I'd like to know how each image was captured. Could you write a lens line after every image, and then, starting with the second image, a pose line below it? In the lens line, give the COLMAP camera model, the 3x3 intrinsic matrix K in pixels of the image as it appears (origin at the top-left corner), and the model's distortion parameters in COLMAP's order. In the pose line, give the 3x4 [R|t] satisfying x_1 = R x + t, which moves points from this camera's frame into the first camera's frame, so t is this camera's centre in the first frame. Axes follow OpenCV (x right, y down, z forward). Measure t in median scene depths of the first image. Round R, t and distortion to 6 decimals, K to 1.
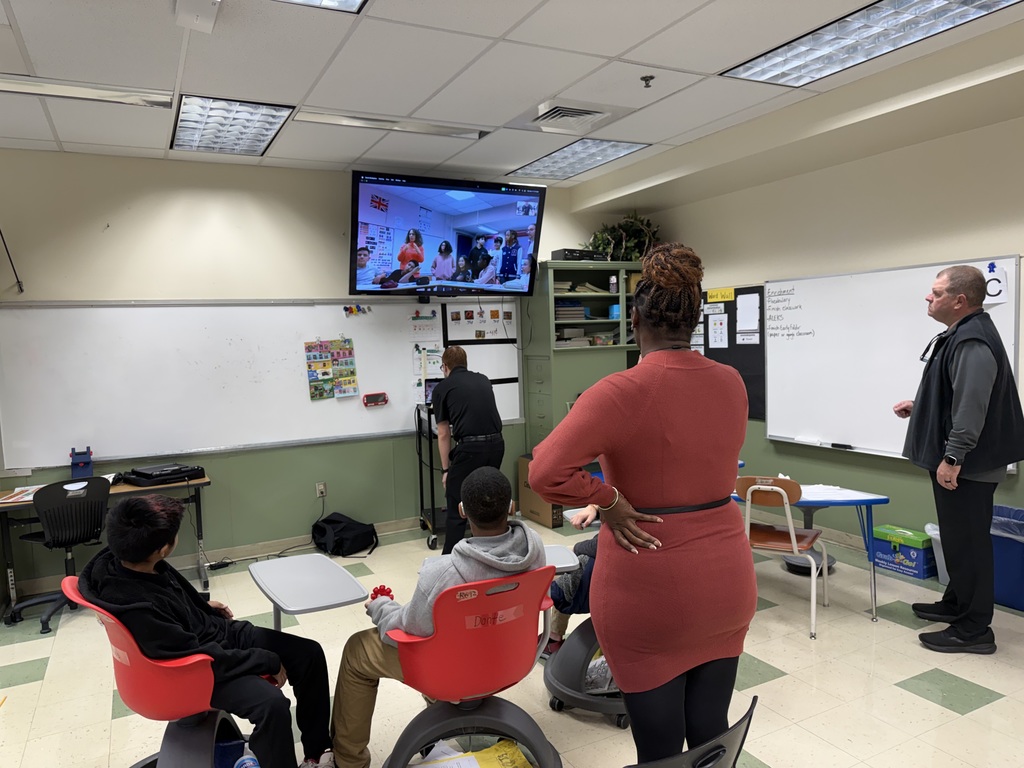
lens RADIAL K [[718.5, 0, 515.4], [0, 718.5, 390.0], [0, 0, 1]] dist [0.162975, -0.253747]
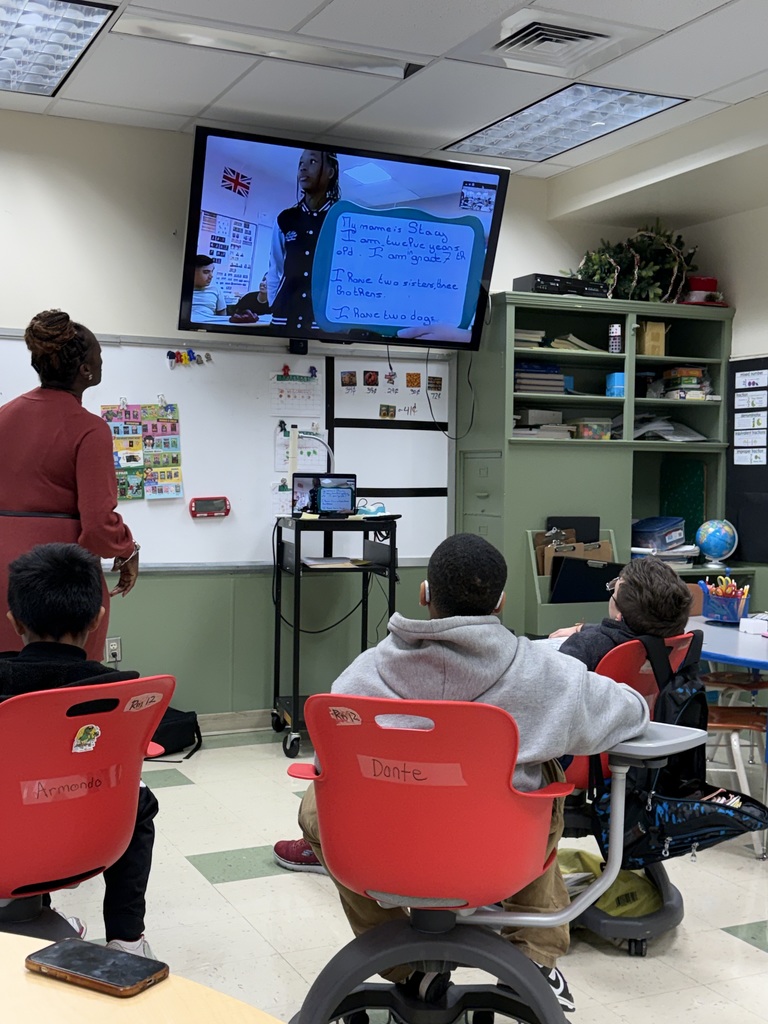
lens RADIAL K [[1266.1, 0, 384.0], [0, 1266.1, 512.0], [0, 0, 1]] dist [0.145649, -0.083629]
pose [[0.997859, 0.047668, -0.044786, -0.000784], [-0.049794, 0.997624, -0.047610, 0.060877], [0.042410, 0.049738, 0.997861, -0.052844]]
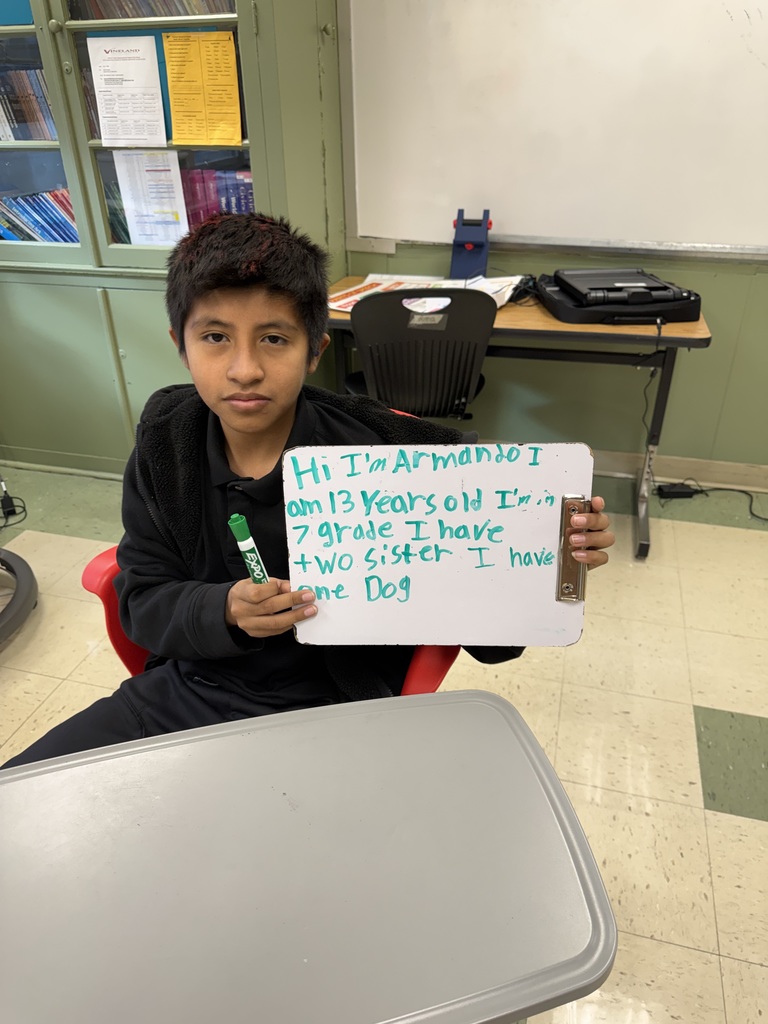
lens RADIAL K [[718.5, 0, 384.0], [0, 718.5, 512.0], [0, 0, 1]] dist [0.162975, -0.253747]
pose [[0.729318, 0.358184, -0.582924, -0.228768], [-0.064548, 0.884231, 0.462567, 0.027890], [0.681123, -0.299732, 0.668006, 0.477809]]
